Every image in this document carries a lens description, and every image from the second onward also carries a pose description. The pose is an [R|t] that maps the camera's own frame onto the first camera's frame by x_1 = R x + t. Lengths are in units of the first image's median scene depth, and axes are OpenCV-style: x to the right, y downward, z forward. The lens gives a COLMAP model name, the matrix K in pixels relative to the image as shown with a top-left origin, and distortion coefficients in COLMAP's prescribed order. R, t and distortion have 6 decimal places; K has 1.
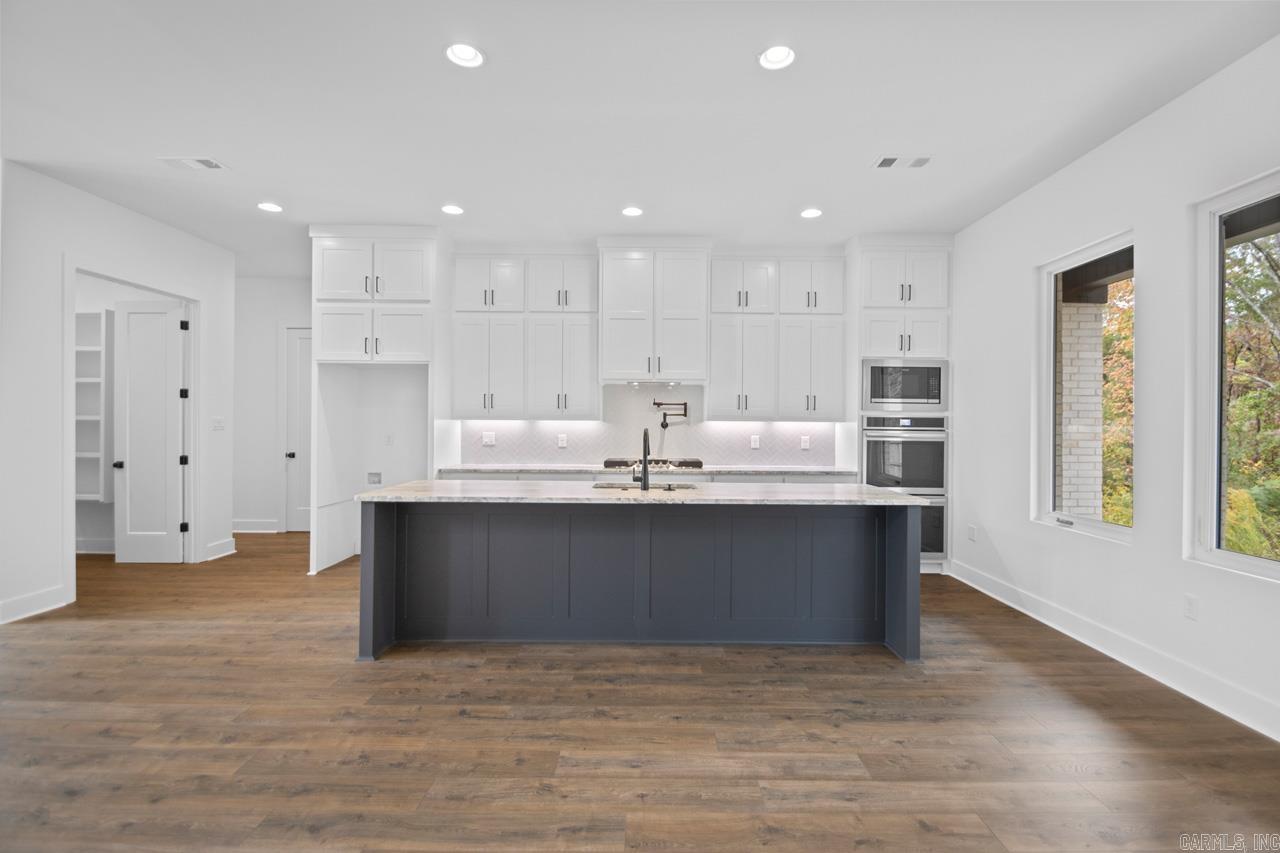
lens RADIAL K [[600.4, 0, 648.1], [0, 600.4, 425.3], [0, 0, 1]] dist [0.011992, -0.012980]
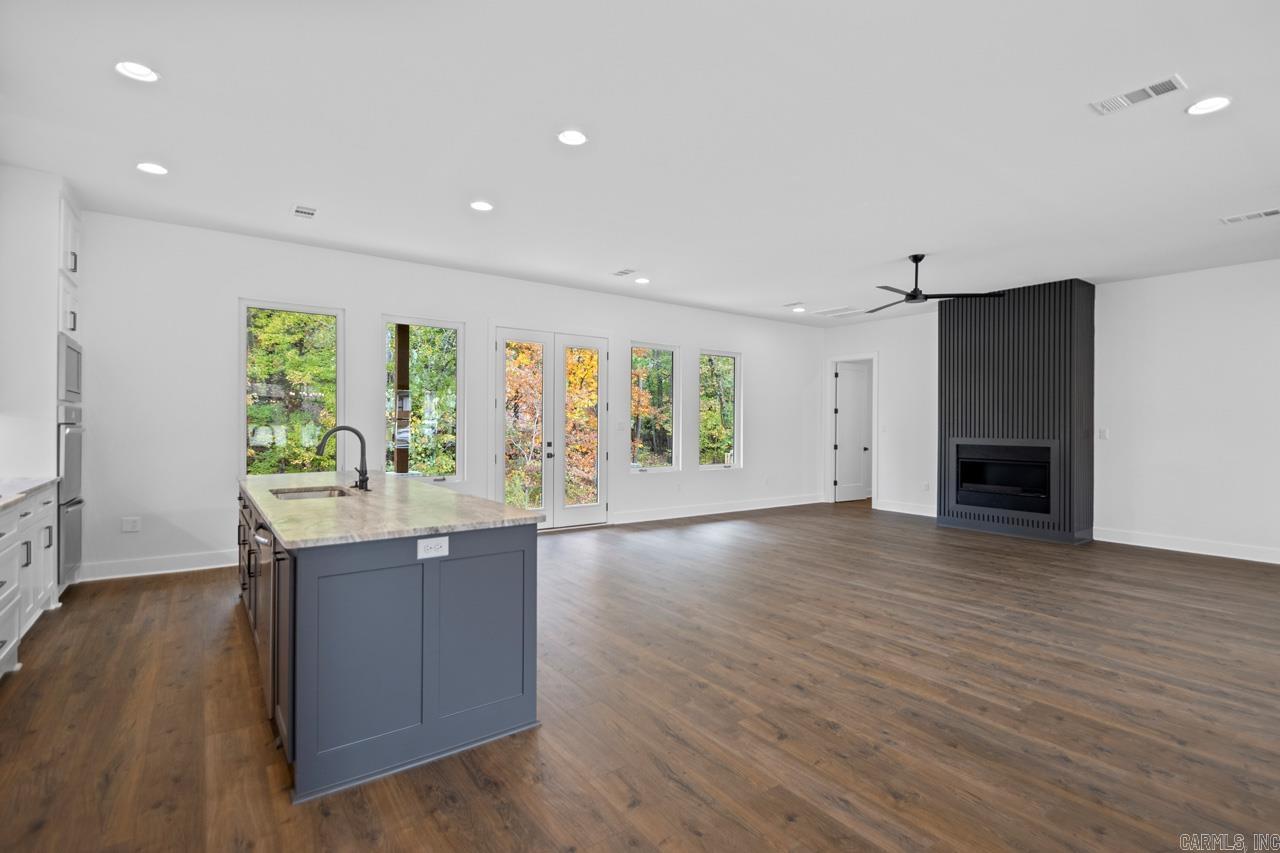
lens RADIAL K [[600.4, 0, 639.0], [0, 600.4, 427.7], [0, 0, 1]] dist [0.011992, -0.012980]
pose [[-0.581168, -0.013134, 0.813678, -0.761782], [-0.005591, 0.999911, 0.012148, -0.006177], [-0.813765, 0.002511, -0.581189, 0.857943]]
